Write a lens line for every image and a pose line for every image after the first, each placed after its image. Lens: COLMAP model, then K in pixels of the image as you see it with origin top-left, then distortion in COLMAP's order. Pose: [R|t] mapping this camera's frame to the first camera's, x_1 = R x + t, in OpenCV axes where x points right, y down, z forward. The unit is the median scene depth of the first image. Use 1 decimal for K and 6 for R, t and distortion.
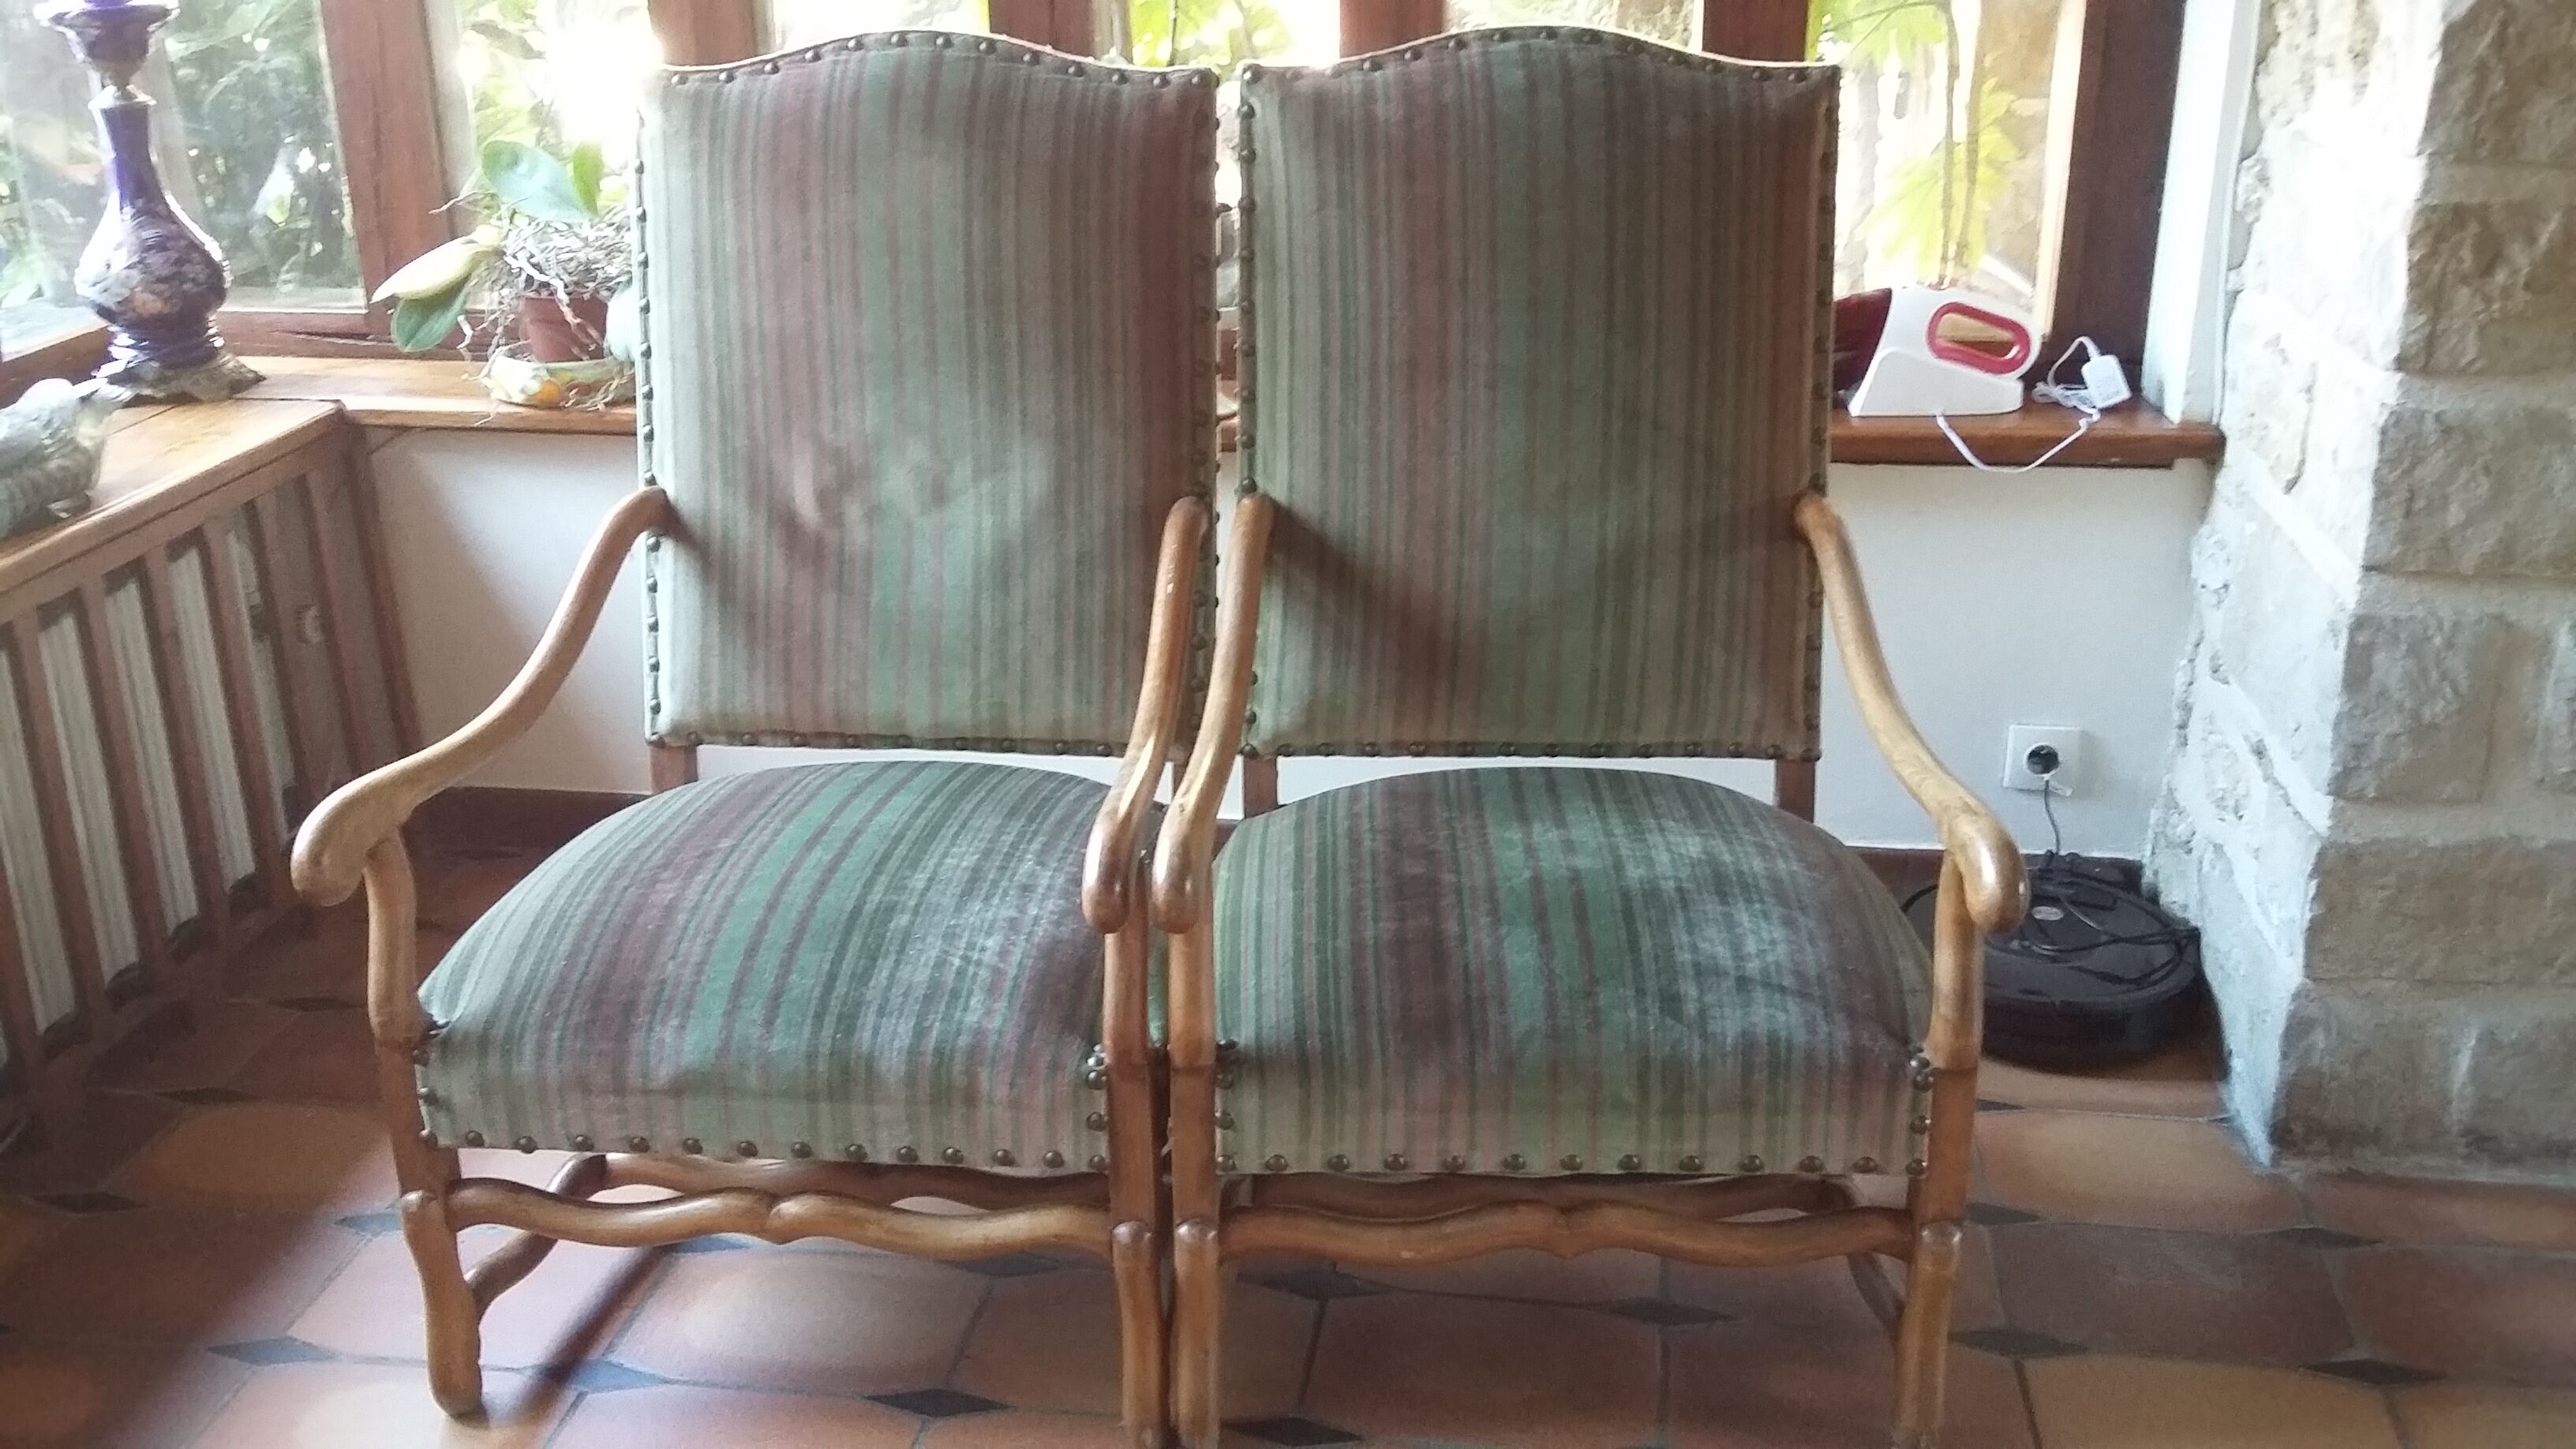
lens RADIAL K [[2337.4, 0, 1288.0], [0, 2337.4, 724.5], [0, 0, 1]] dist [0.136064, -0.390051]
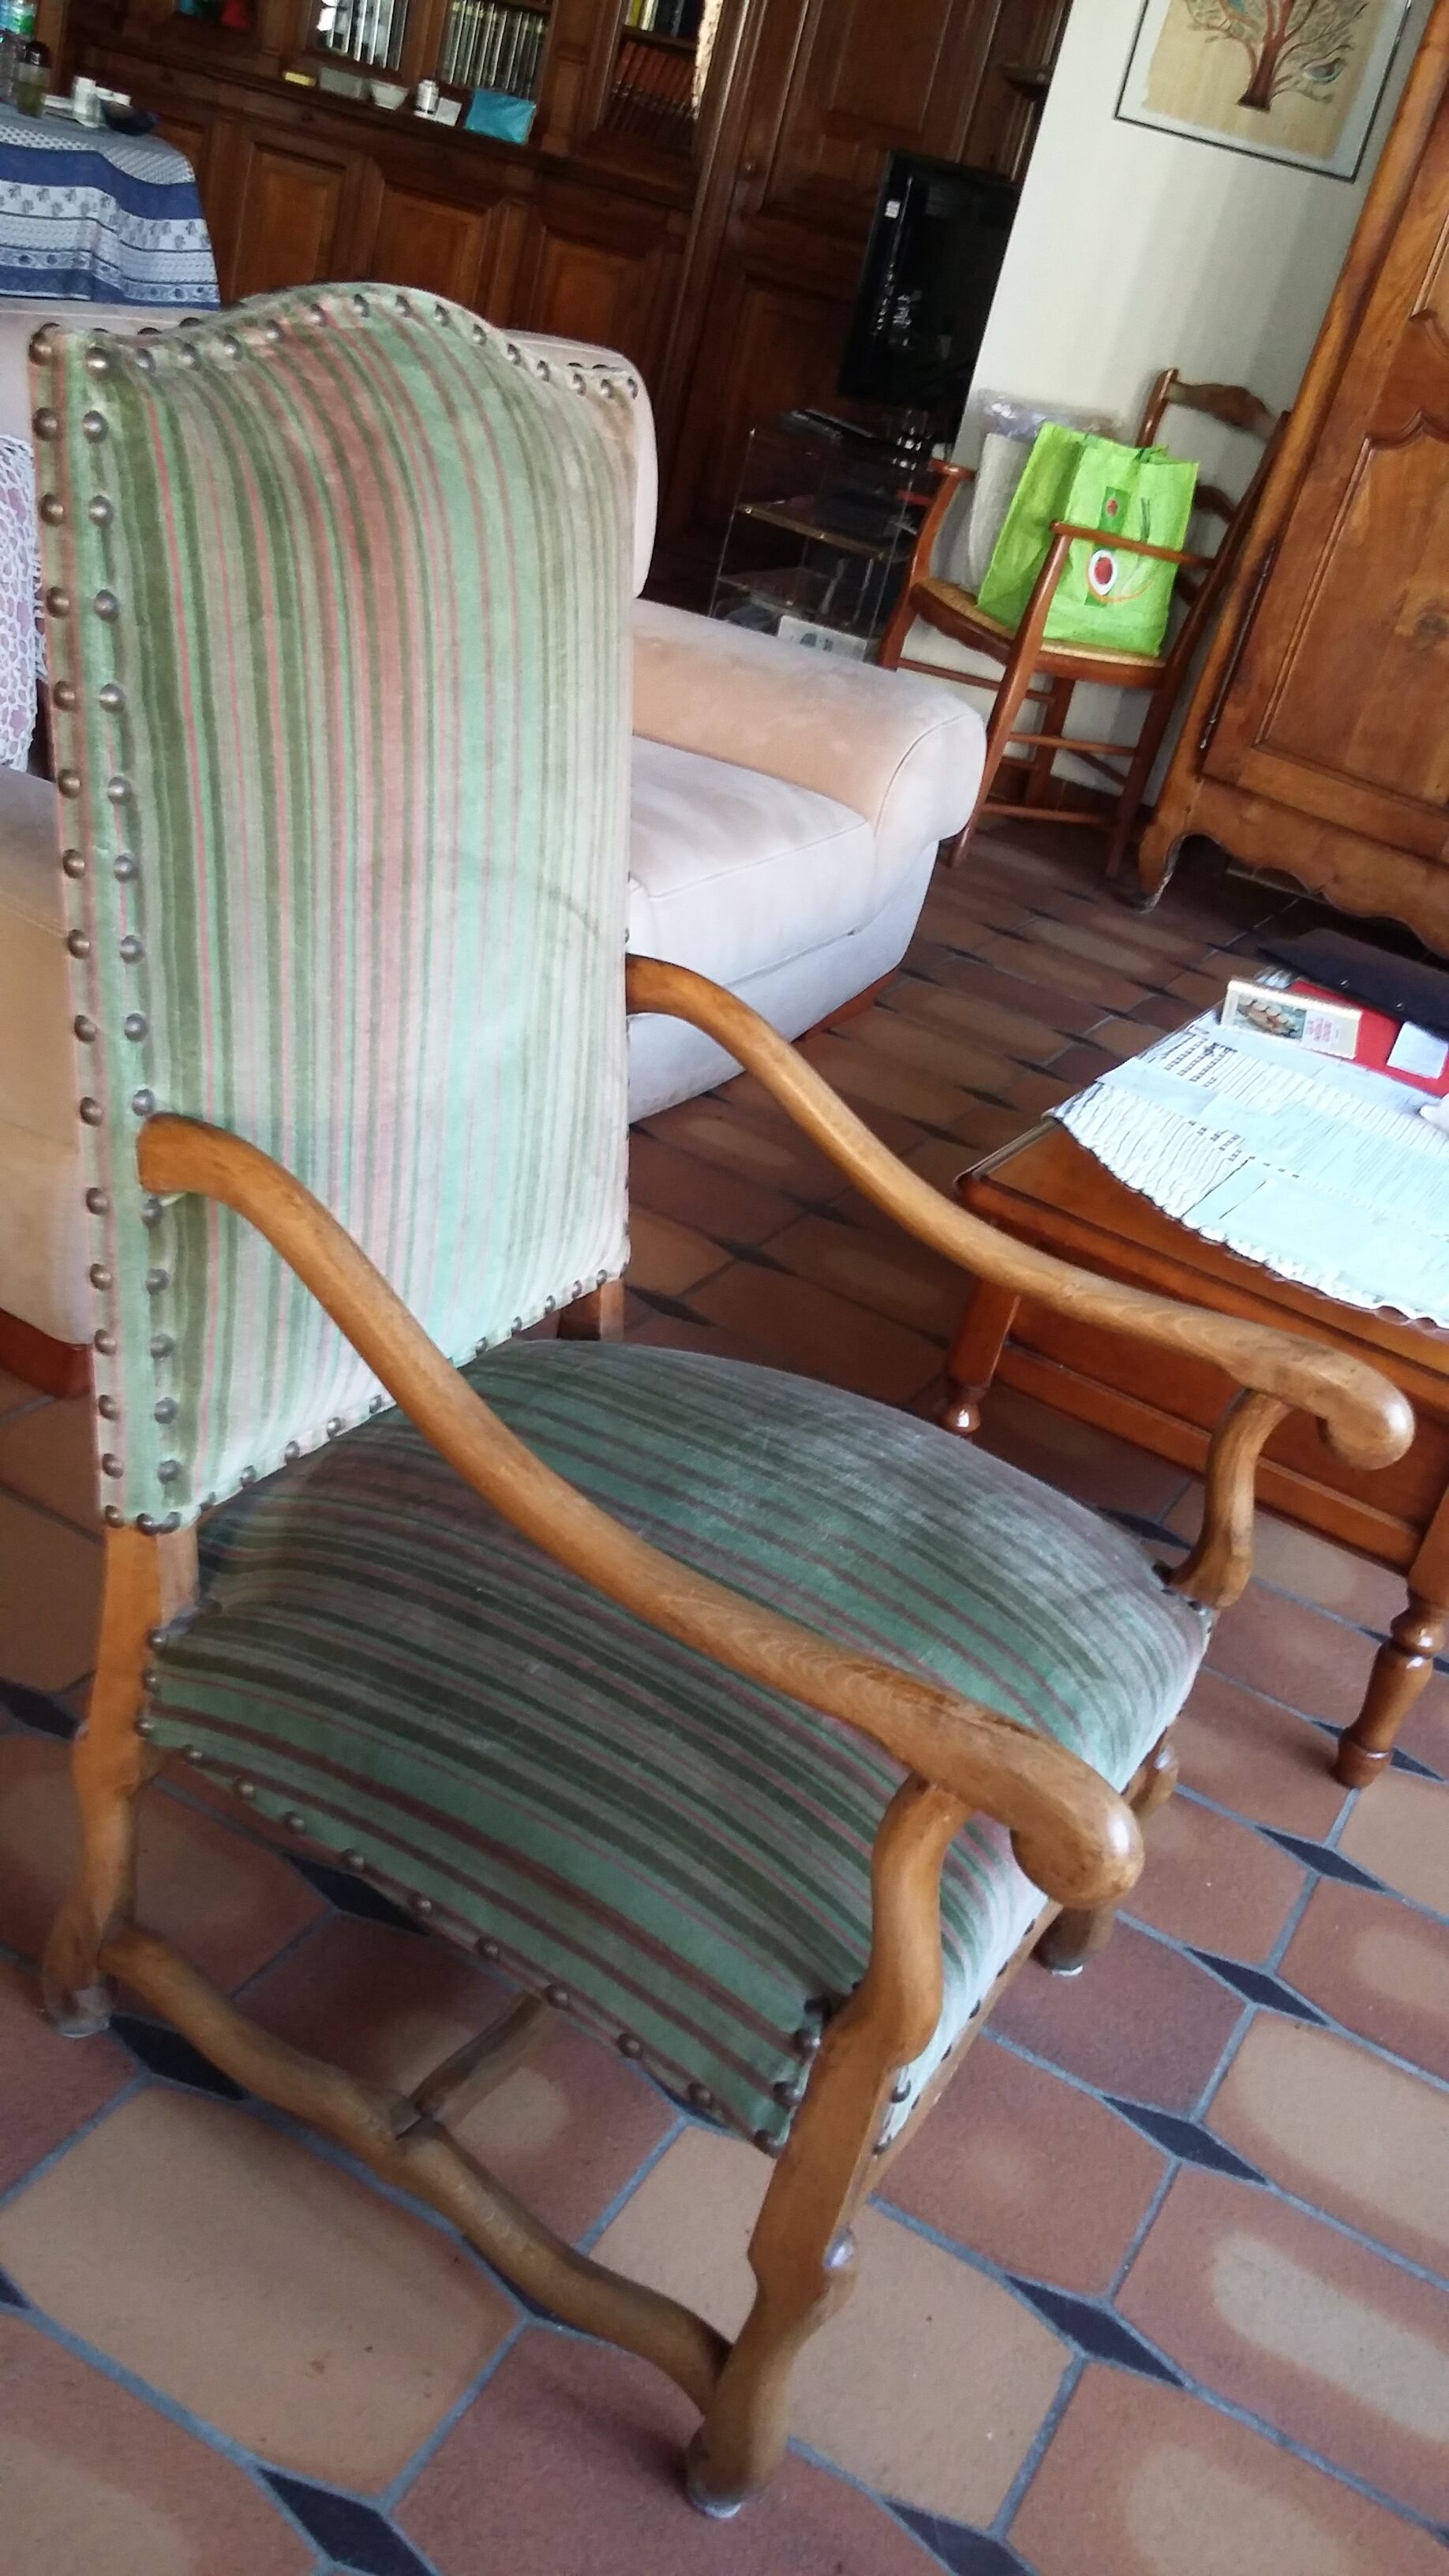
lens RADIAL K [[2337.4, 0, 724.5], [0, 2337.4, 1288.0], [0, 0, 1]] dist [0.136064, -0.390051]
pose [[0.480605, -0.297247, 0.825023, -0.457338], [0.105052, 0.953541, 0.282354, -0.216183], [-0.870622, -0.049030, 0.489503, 0.614555]]
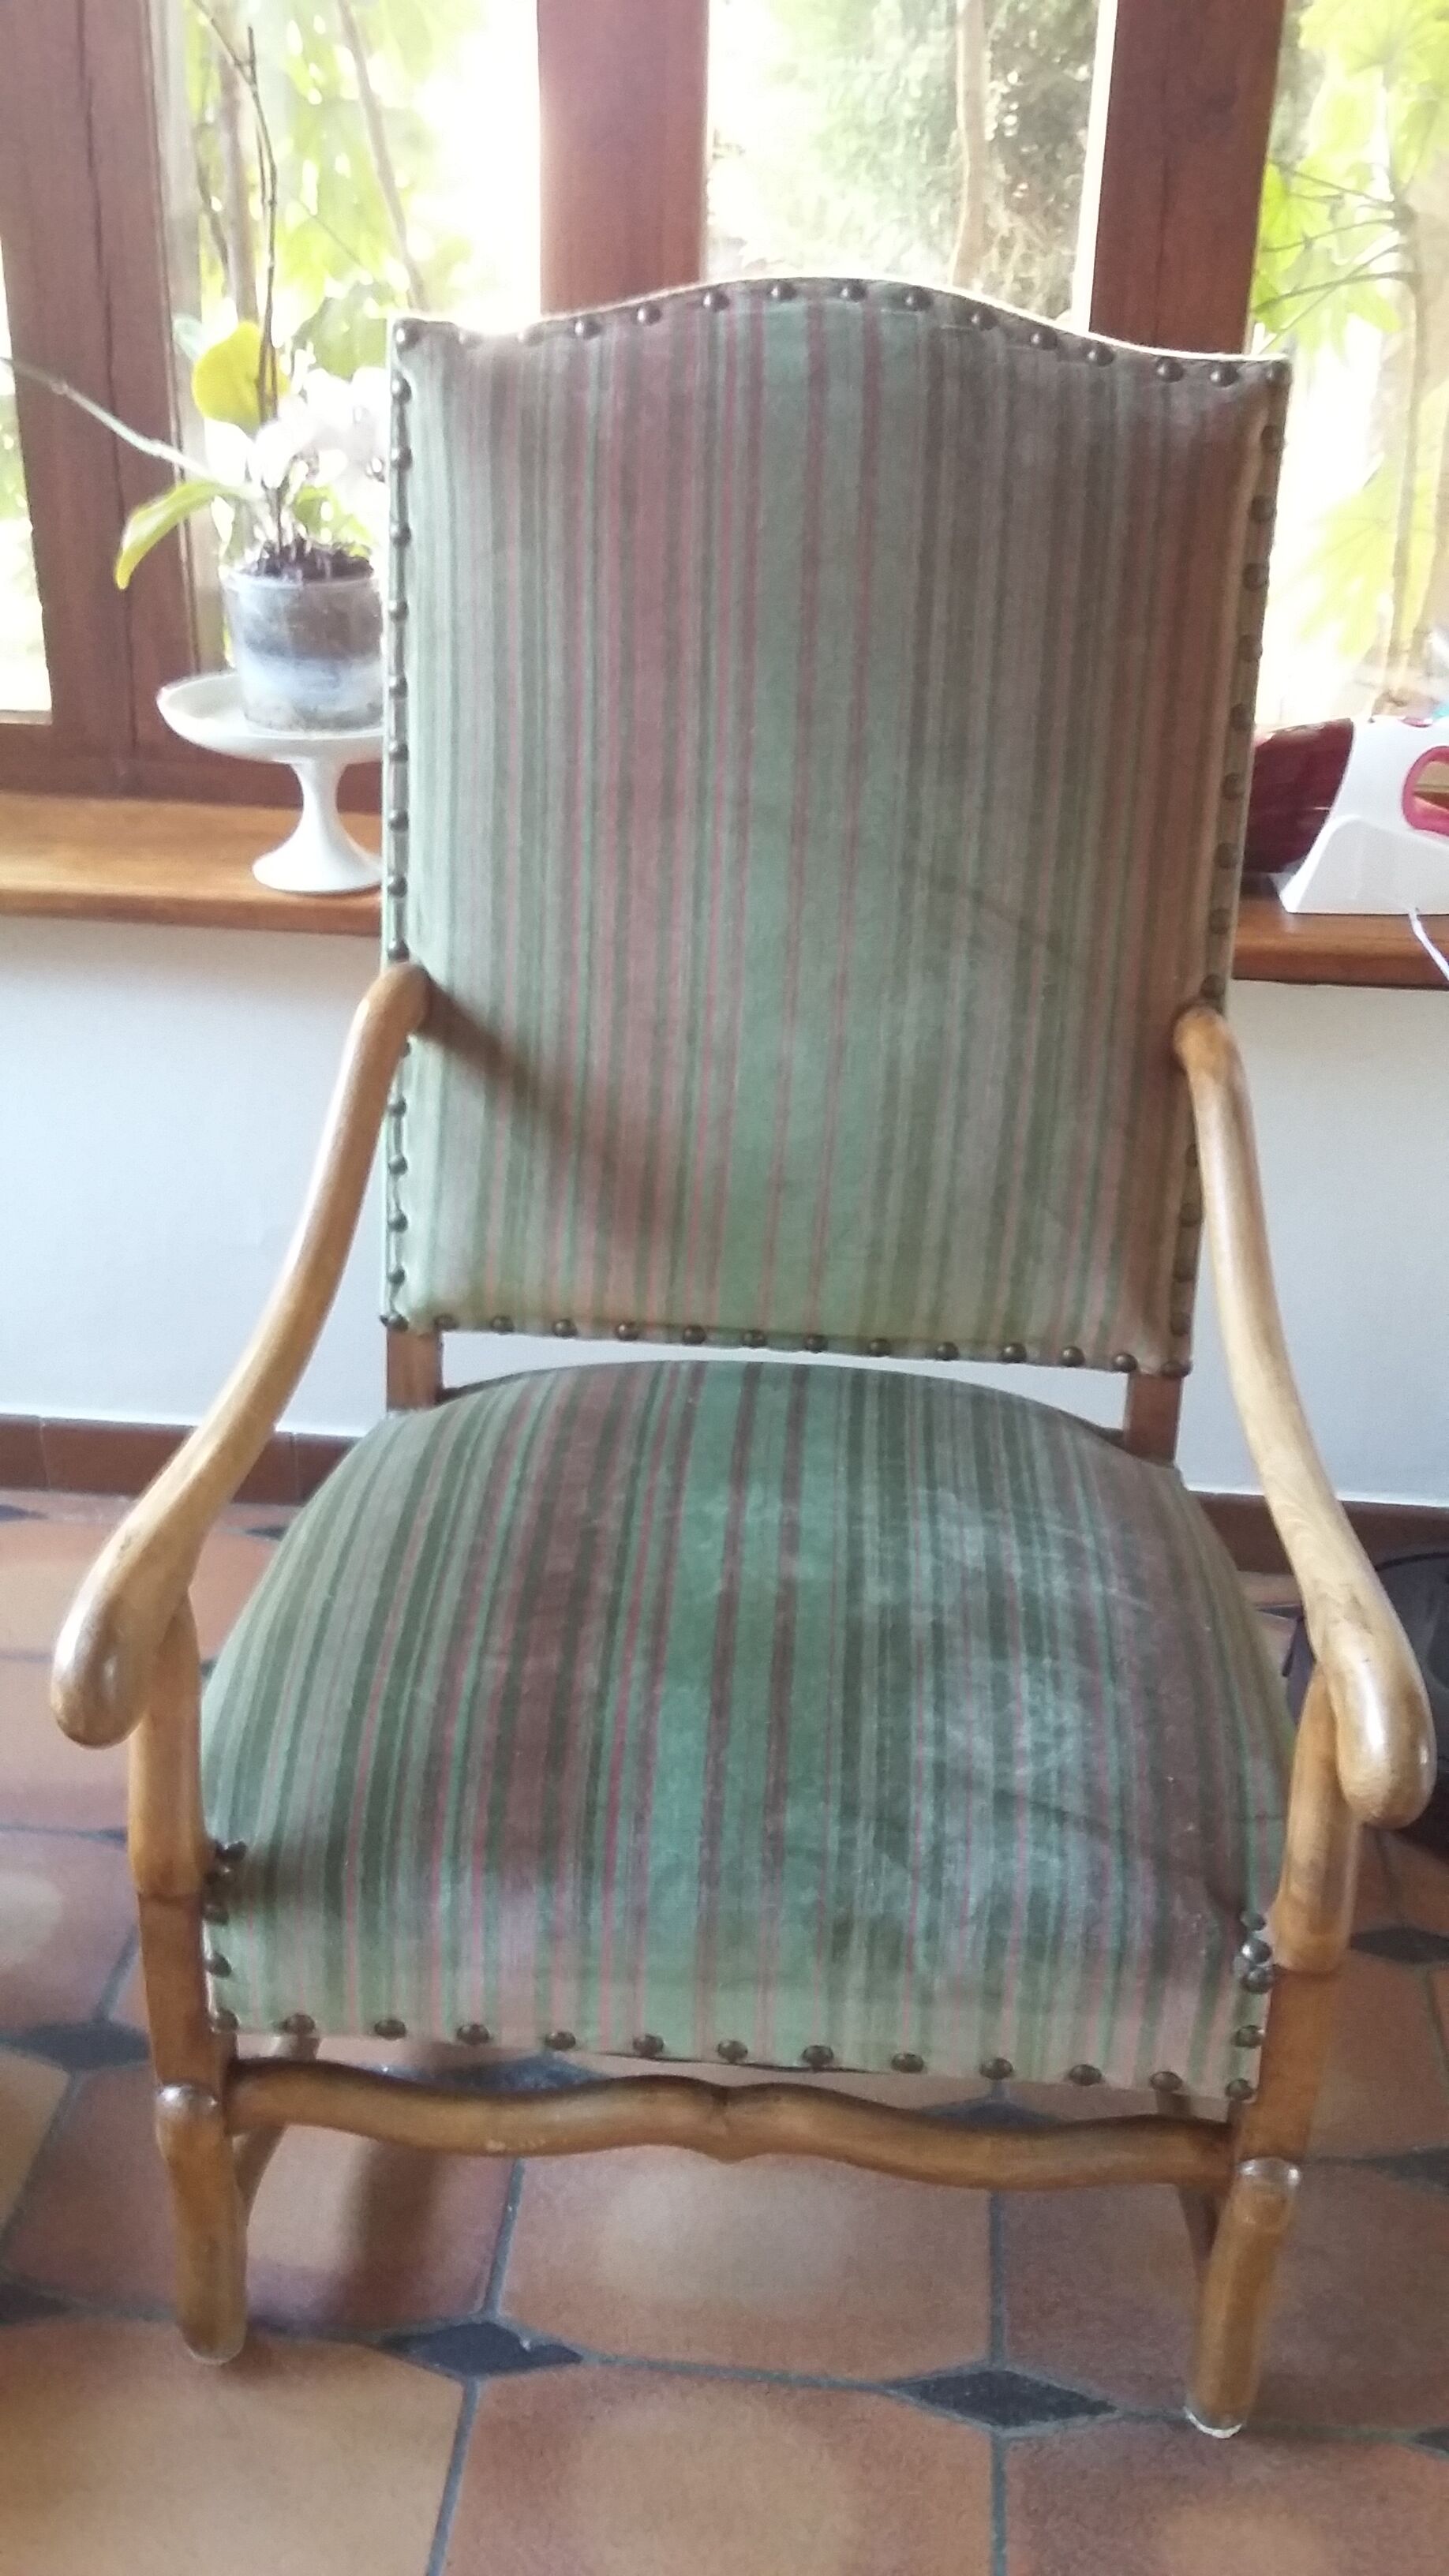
lens RADIAL K [[2337.4, 0, 724.5], [0, 2337.4, 1288.0], [0, 0, 1]] dist [0.136064, -0.390051]
pose [[0.998269, 0.053231, -0.025026, 0.107438], [-0.049441, 0.989846, 0.133269, -0.104225], [0.031866, -0.131800, 0.990764, 0.310054]]
